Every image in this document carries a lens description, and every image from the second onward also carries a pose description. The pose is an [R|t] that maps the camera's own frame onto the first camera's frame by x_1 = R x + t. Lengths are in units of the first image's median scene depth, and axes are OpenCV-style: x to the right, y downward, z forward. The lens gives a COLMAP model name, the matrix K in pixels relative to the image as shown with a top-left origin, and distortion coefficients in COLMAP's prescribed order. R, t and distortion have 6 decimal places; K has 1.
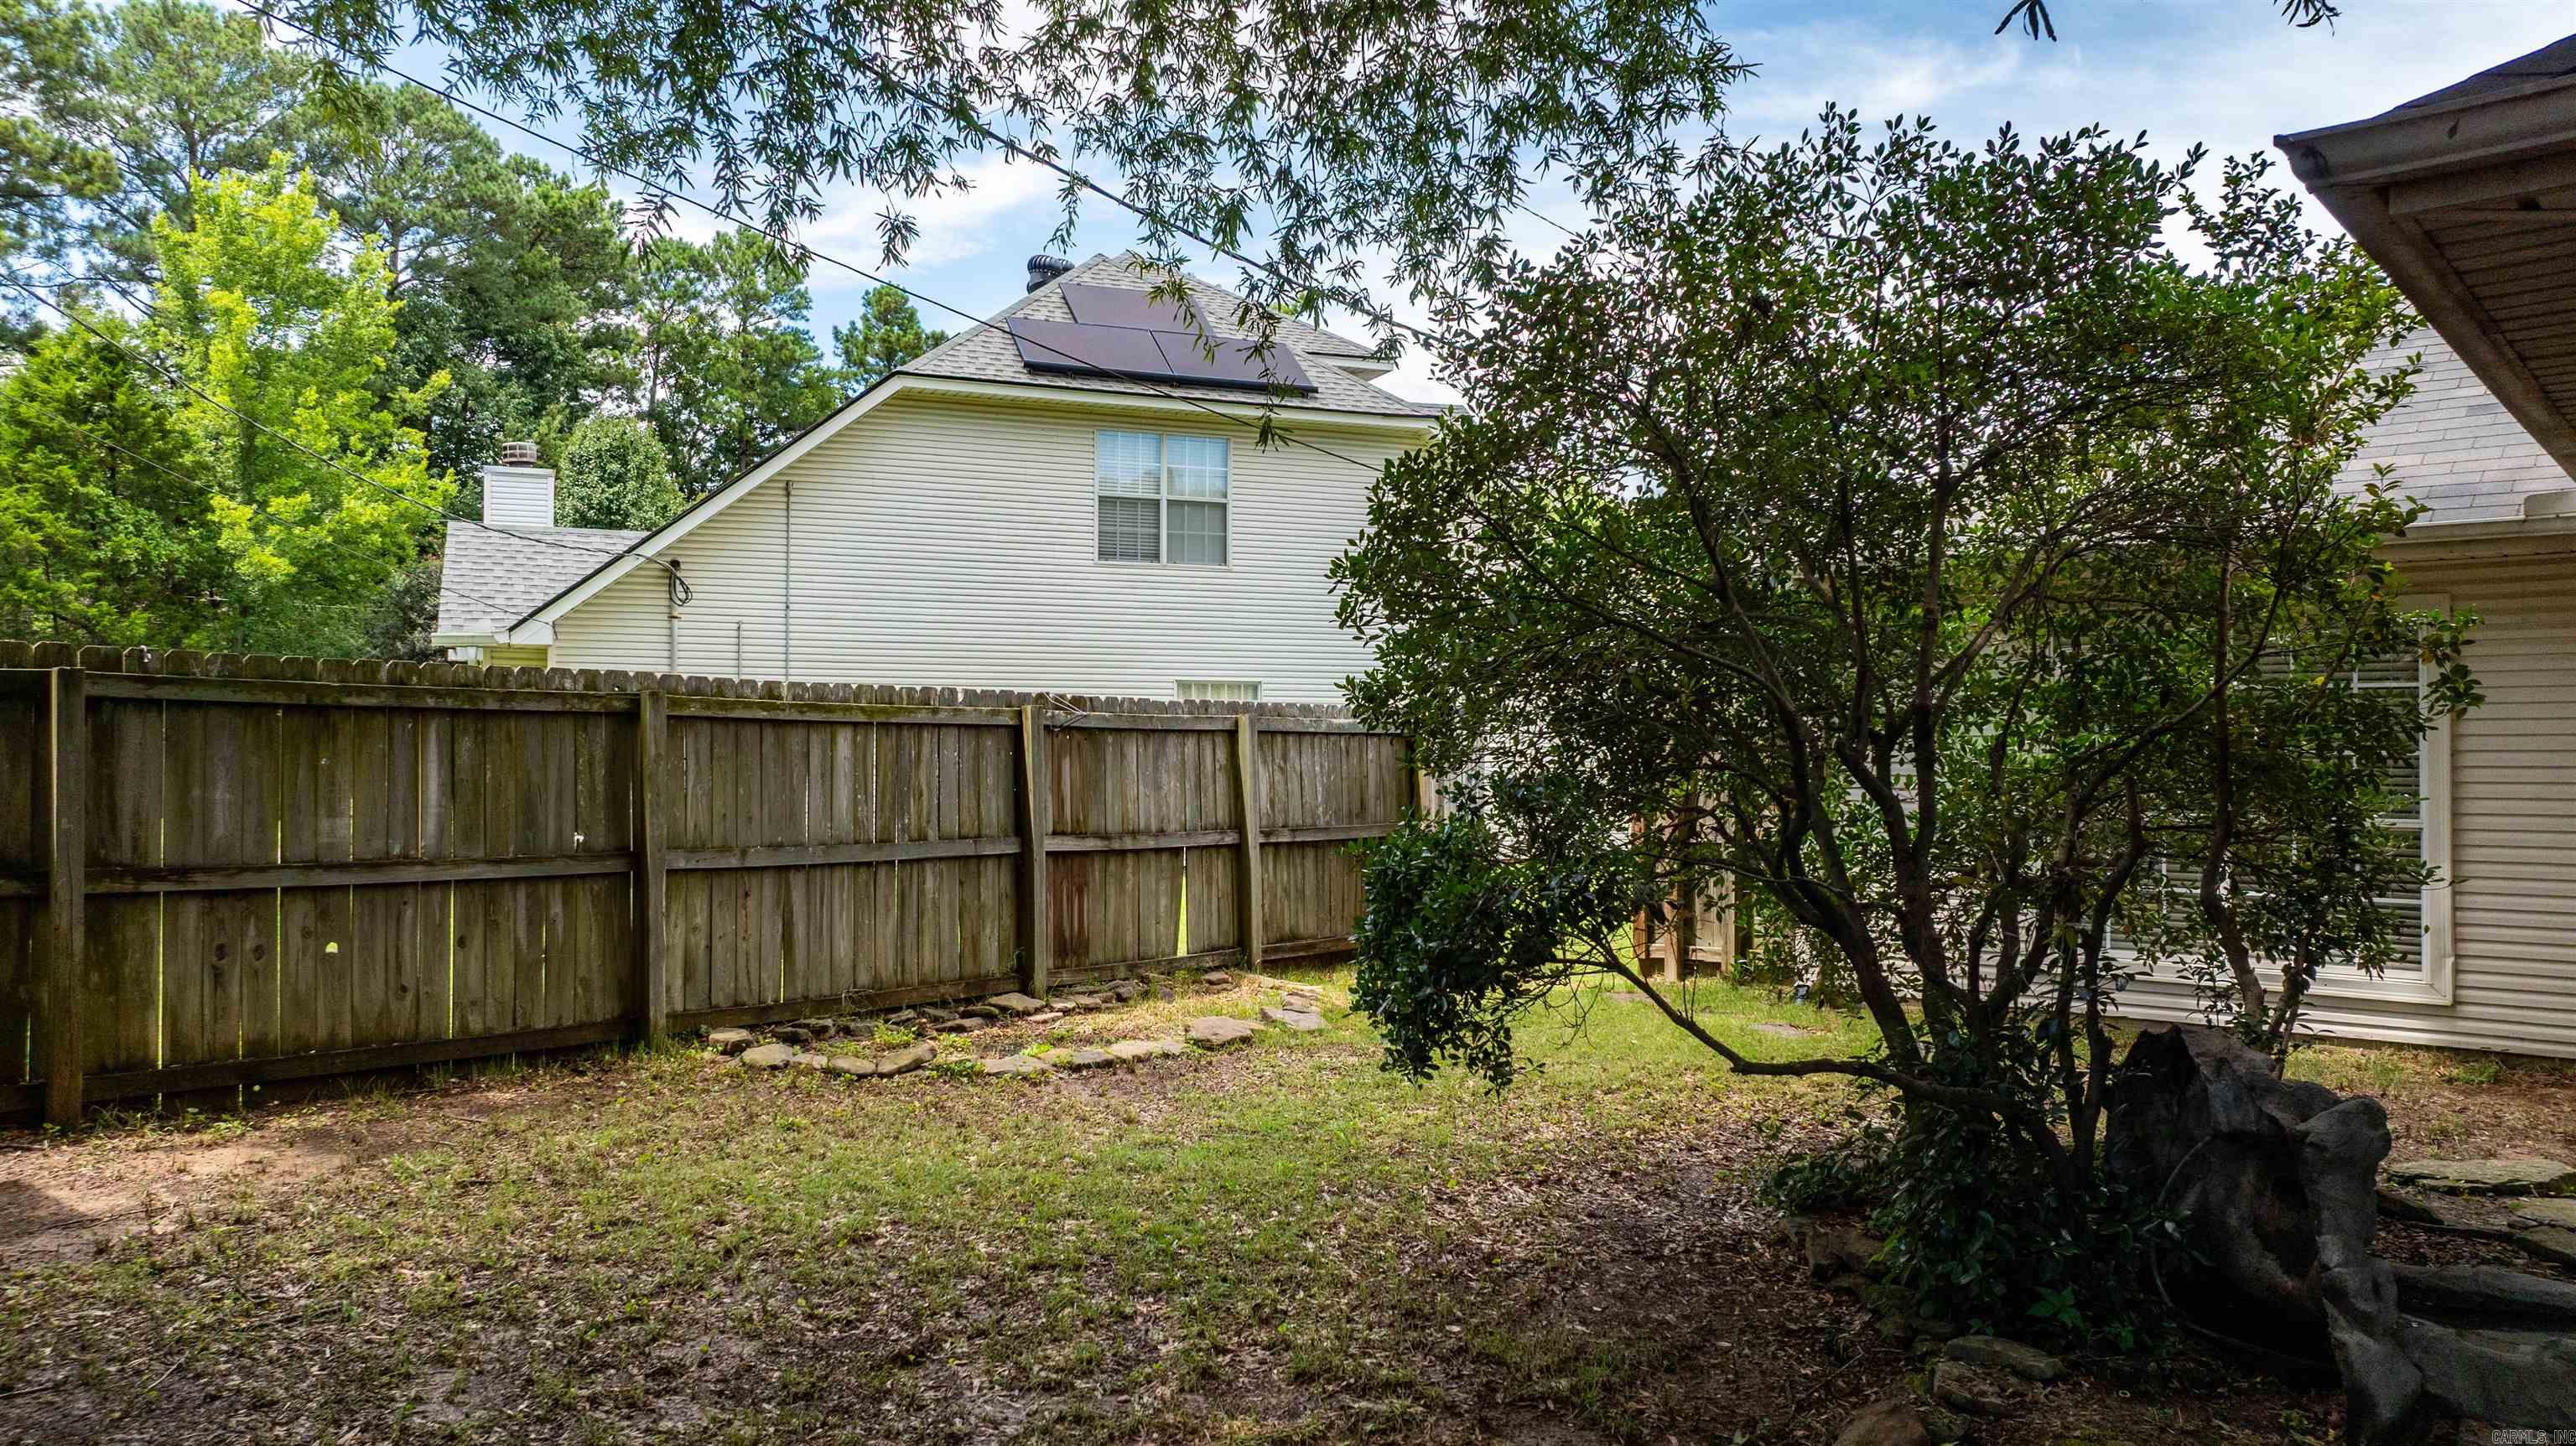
lens RADIAL K [[1804.9, 0, 1295.1], [0, 1804.9, 729.5], [0, 0, 1]] dist [-0.023397, 0.014434]
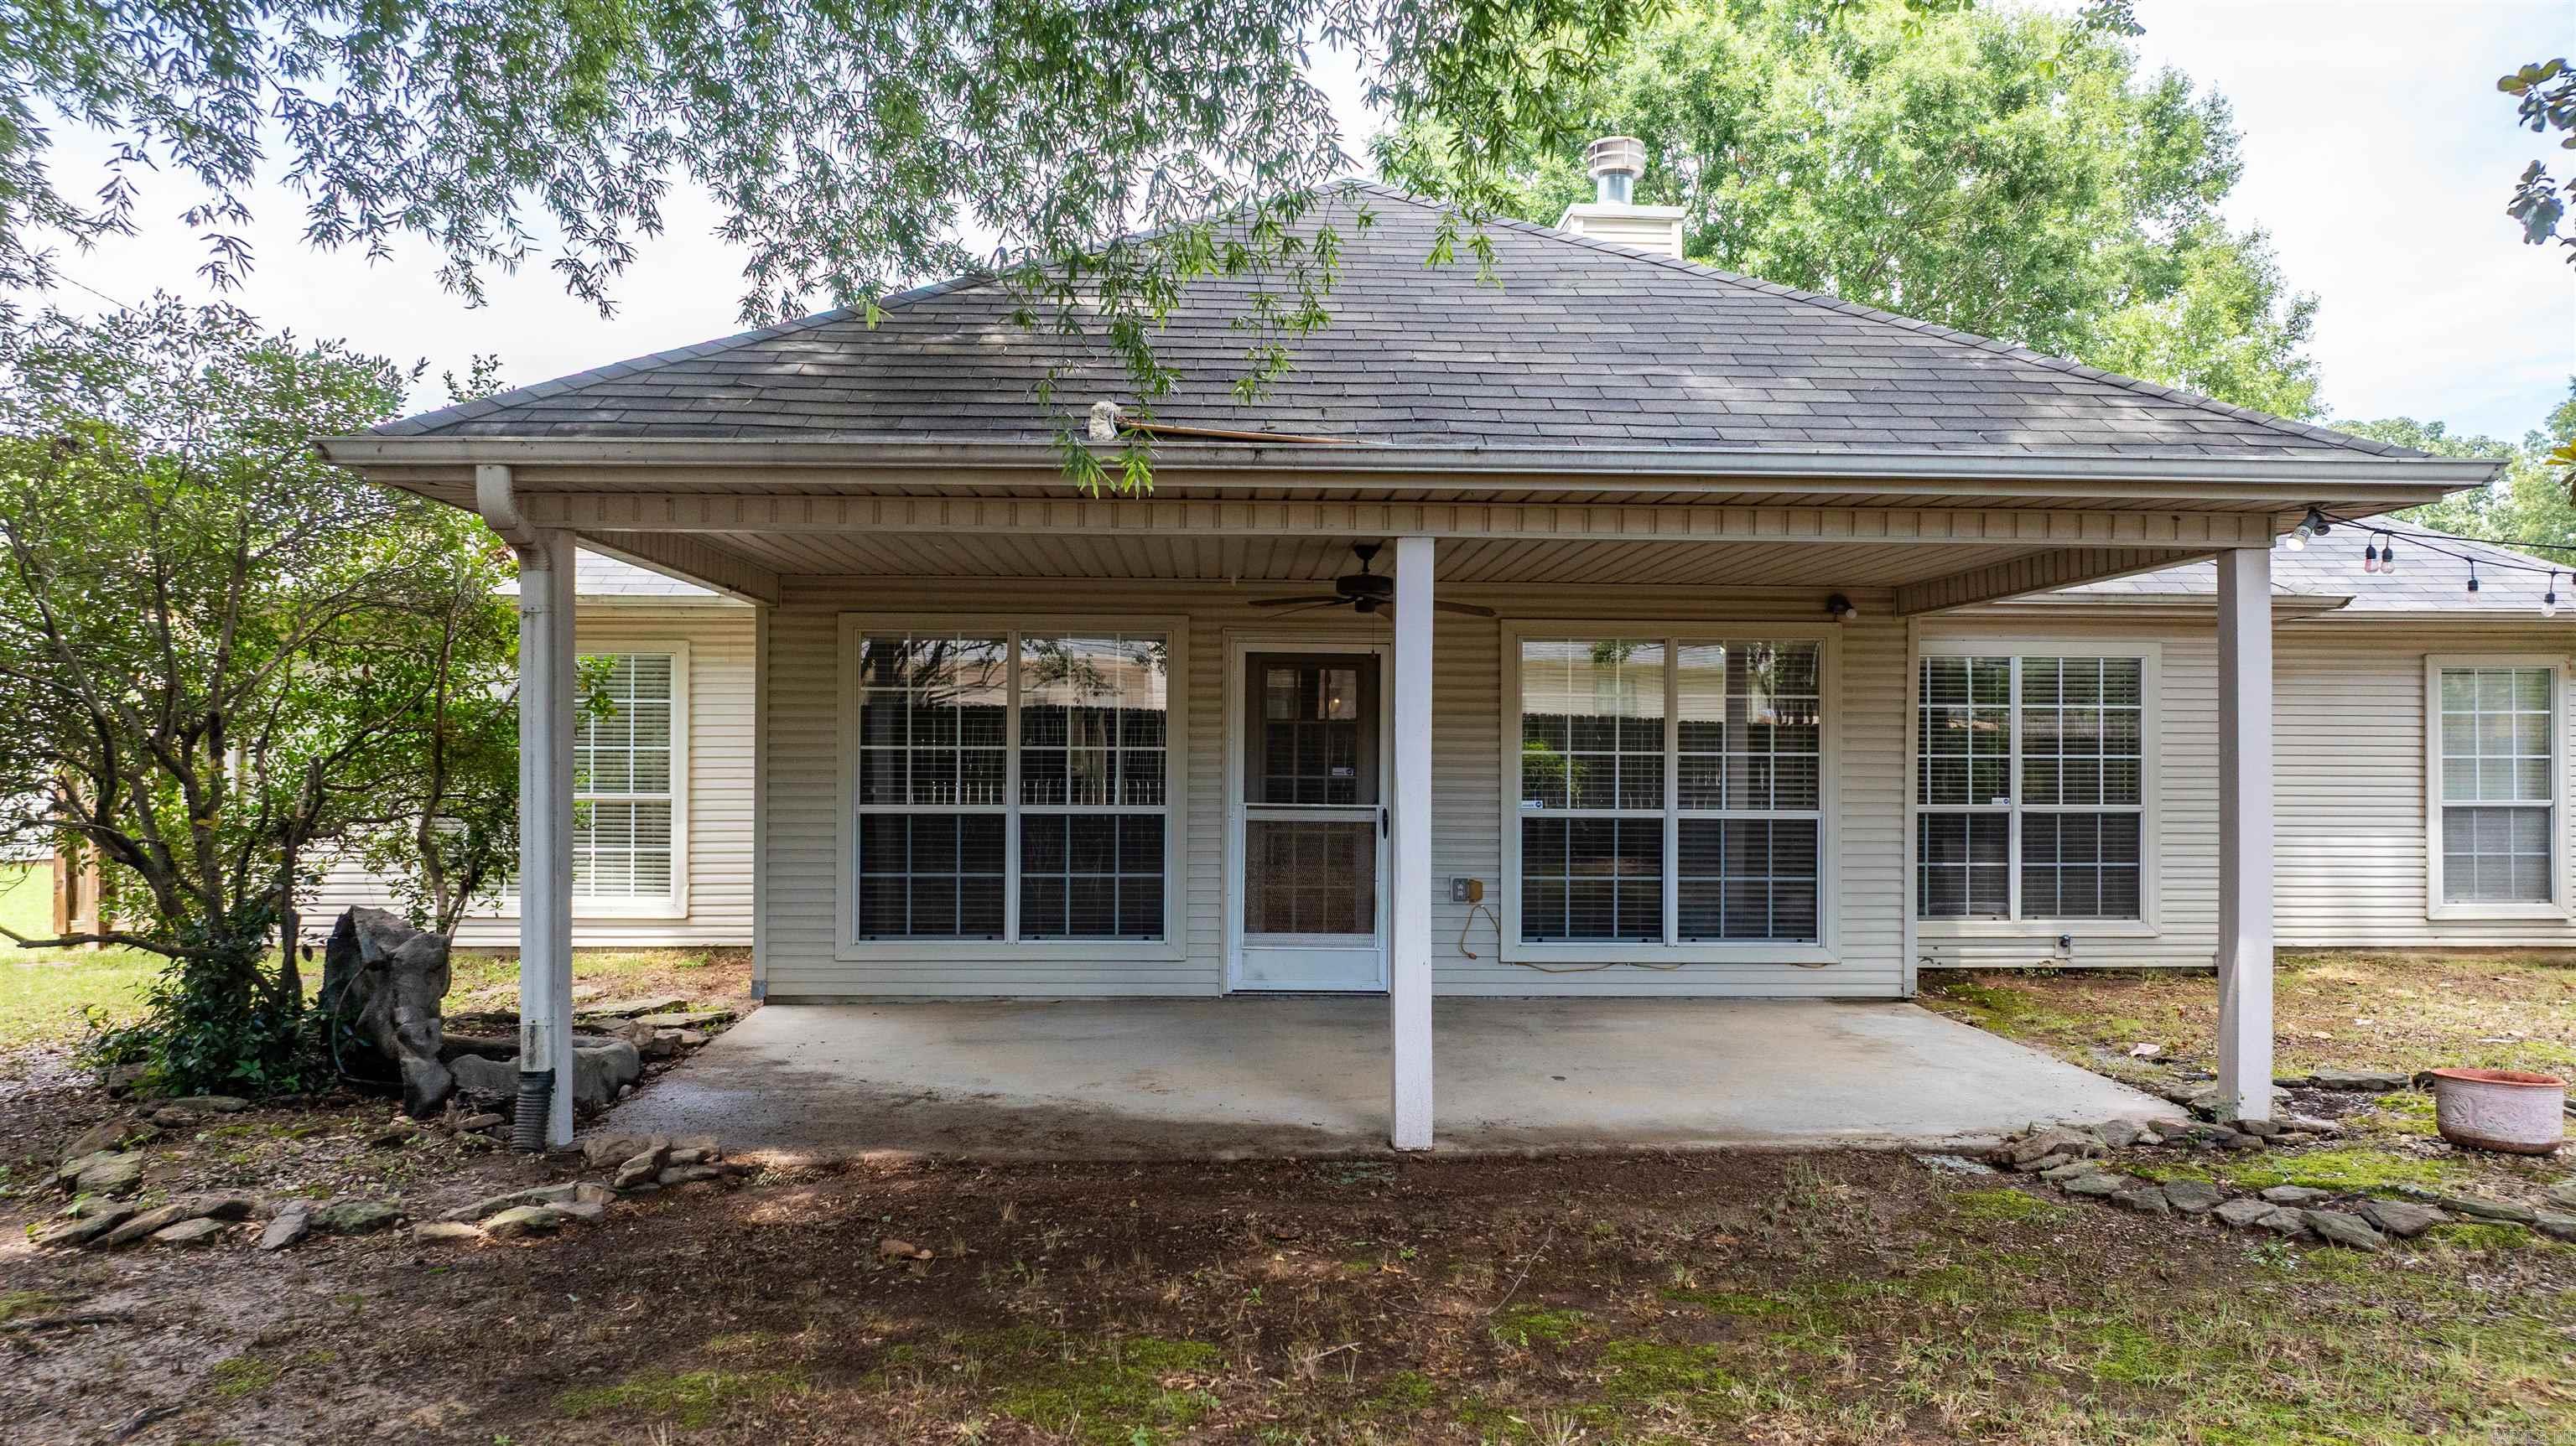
lens RADIAL K [[1804.9, 0, 1290.2], [0, 1804.9, 716.7], [0, 0, 1]] dist [-0.023397, 0.014434]
pose [[0.736457, 0.010244, 0.676407, 0.001827], [-0.003823, 0.999932, -0.010980, 0.002174], [-0.676473, 0.005501, 0.736447, -0.636249]]
